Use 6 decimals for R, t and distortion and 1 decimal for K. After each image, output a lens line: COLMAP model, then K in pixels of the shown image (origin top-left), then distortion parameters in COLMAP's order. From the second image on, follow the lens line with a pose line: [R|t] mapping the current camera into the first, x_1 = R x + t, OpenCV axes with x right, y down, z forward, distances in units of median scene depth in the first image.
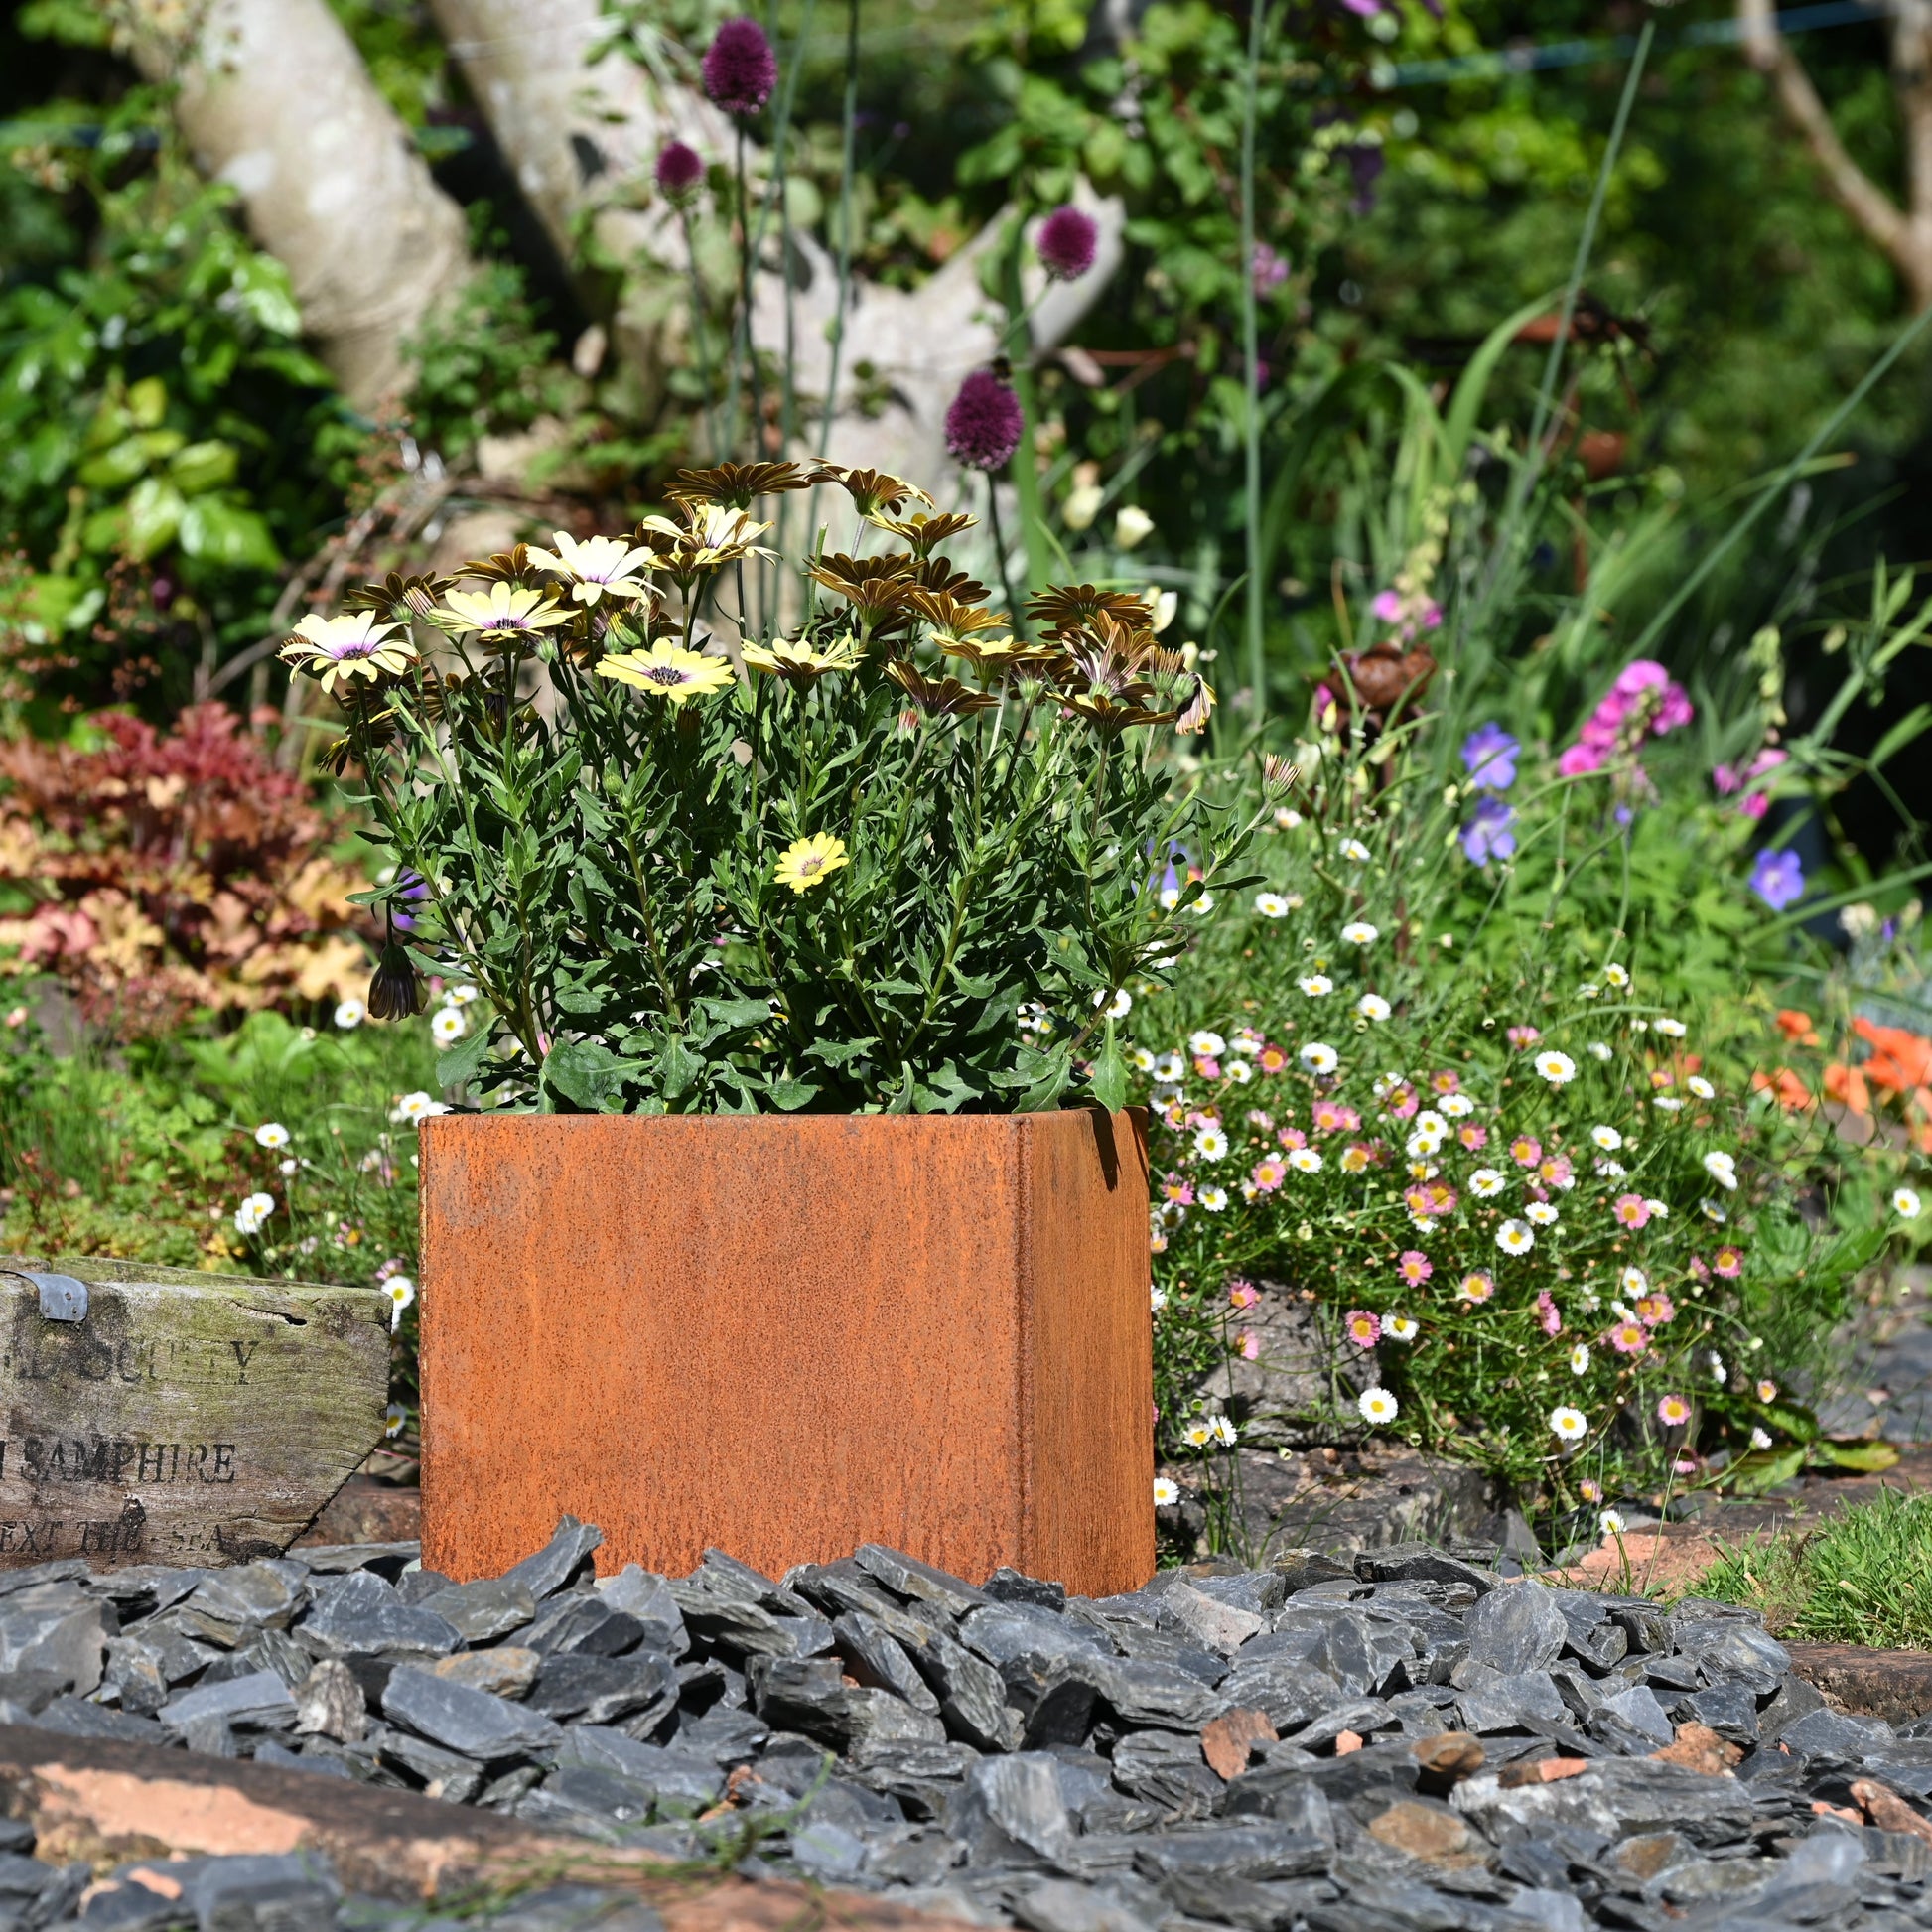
lens RADIAL K [[6511.8, 0, 966.0], [0, 6511.8, 966.0], [0, 0, 1]] dist [0.003821, -1.007593]
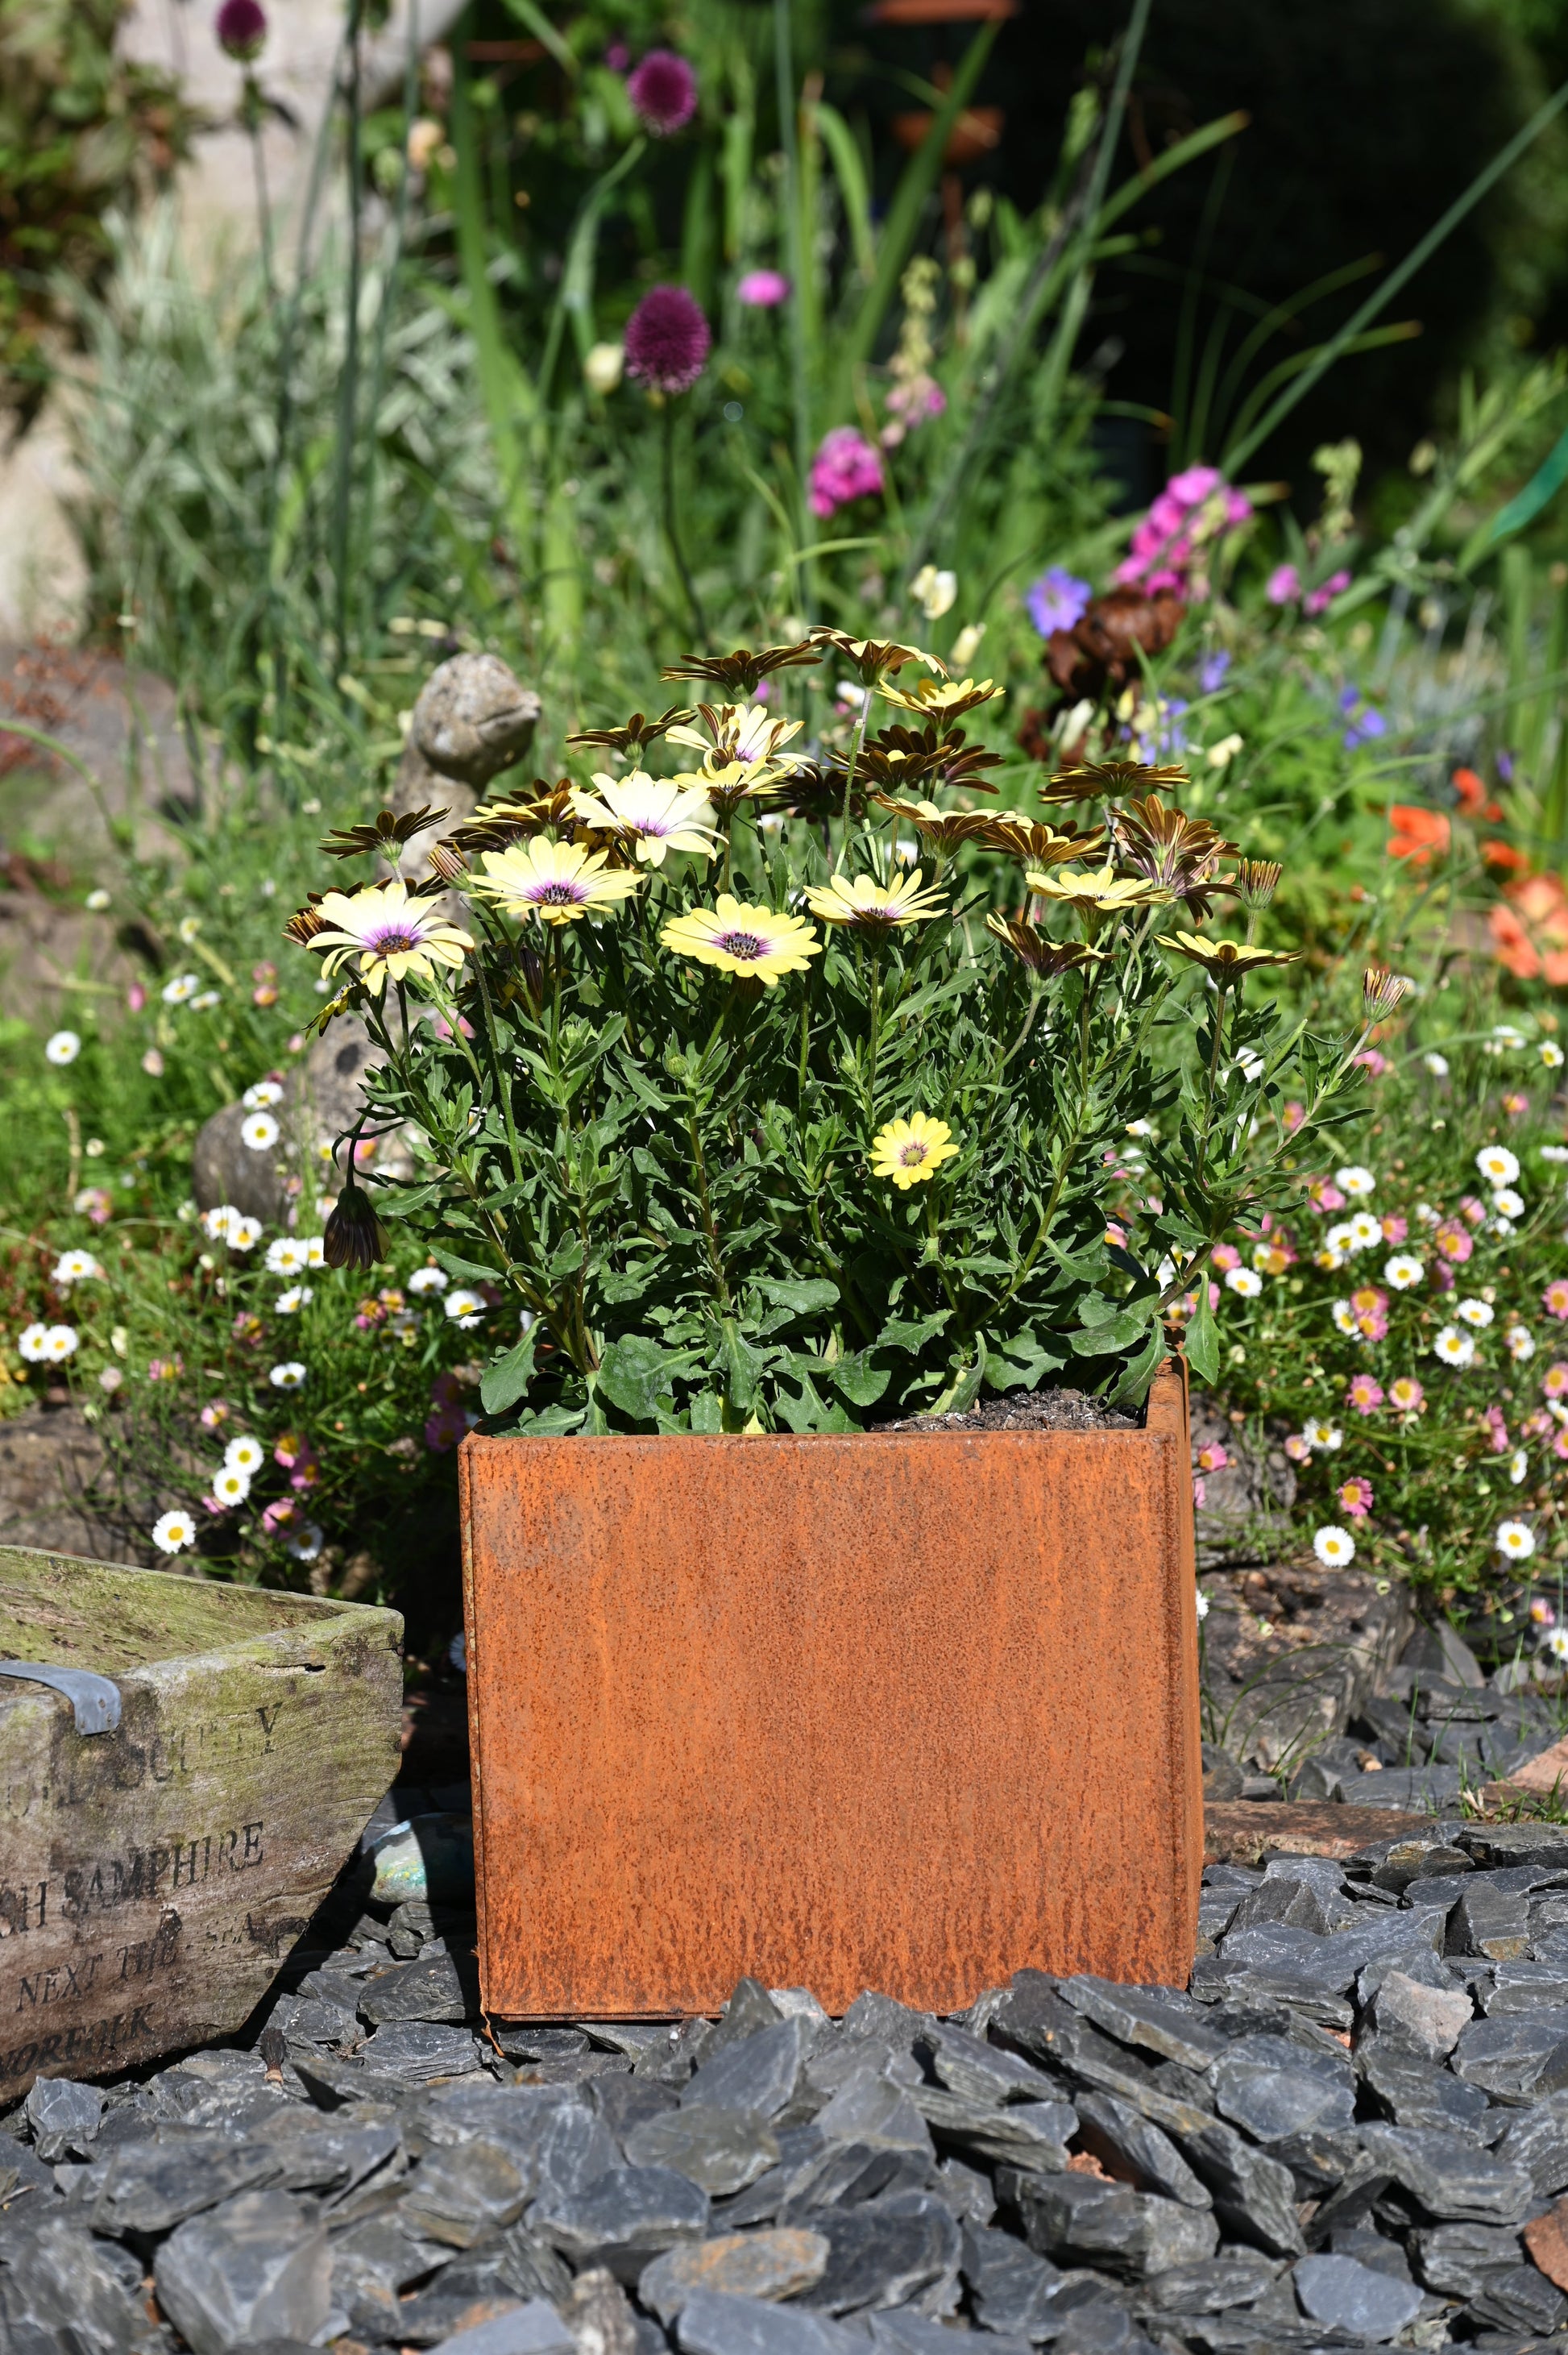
lens RADIAL K [[6077.1, 0, 784.0], [0, 6077.1, 1177.5], [0, 0, 1]] dist [0.033853, -1.742579]
pose [[0.991066, -0.043799, 0.125972, -0.144145], [0.026689, 0.990562, 0.134439, -0.122680], [-0.130671, -0.129876, 0.982882, 0.198557]]
